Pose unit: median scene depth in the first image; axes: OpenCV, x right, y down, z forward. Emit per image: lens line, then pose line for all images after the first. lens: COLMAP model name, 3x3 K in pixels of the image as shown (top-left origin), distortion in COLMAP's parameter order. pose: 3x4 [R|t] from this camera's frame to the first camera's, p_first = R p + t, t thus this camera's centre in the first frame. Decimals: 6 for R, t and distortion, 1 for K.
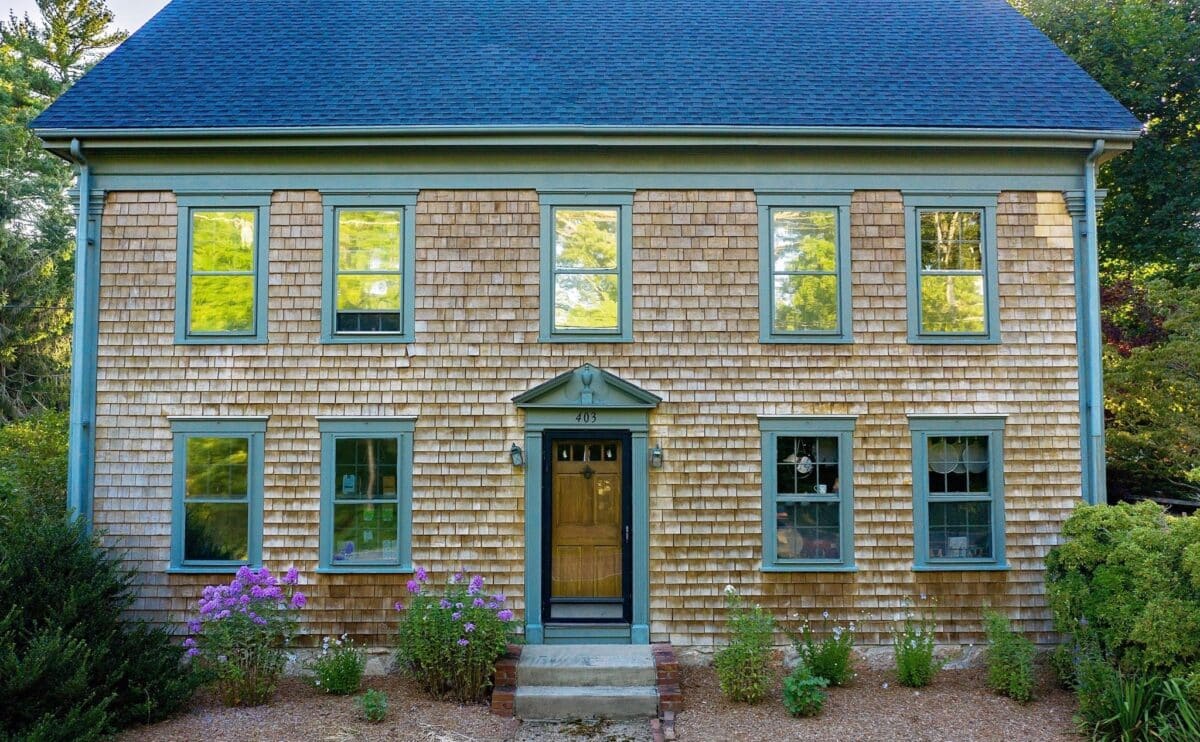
lens RADIAL K [[994.4, 0, 605.6], [0, 994.4, 369.7], [0, 0, 1]] dist [-0.075183, 0.039640]
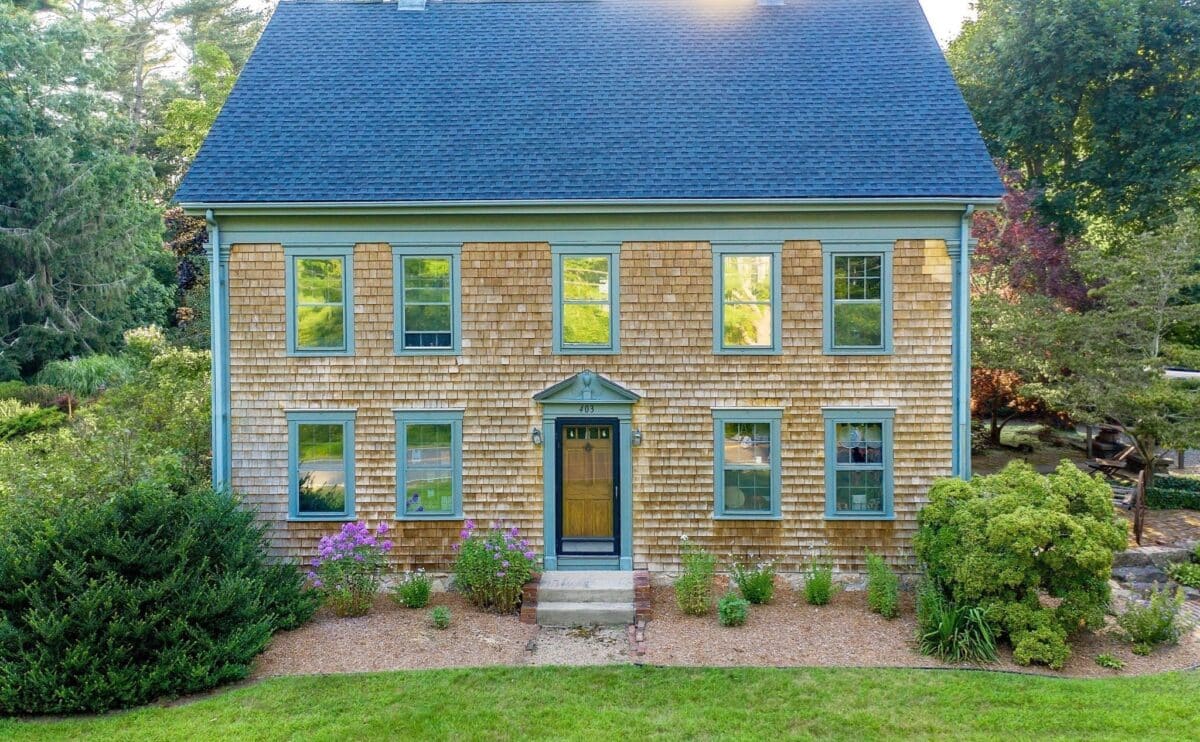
lens RADIAL K [[941.9, 0, 596.3], [0, 941.9, 359.2], [0, 0, 1]] dist [-0.000141, -0.012800]
pose [[0.999516, -0.003043, -0.030960, 0.034720], [0.005716, 0.996224, 0.086634, -0.134783], [0.030580, -0.086769, 0.995759, -0.300263]]
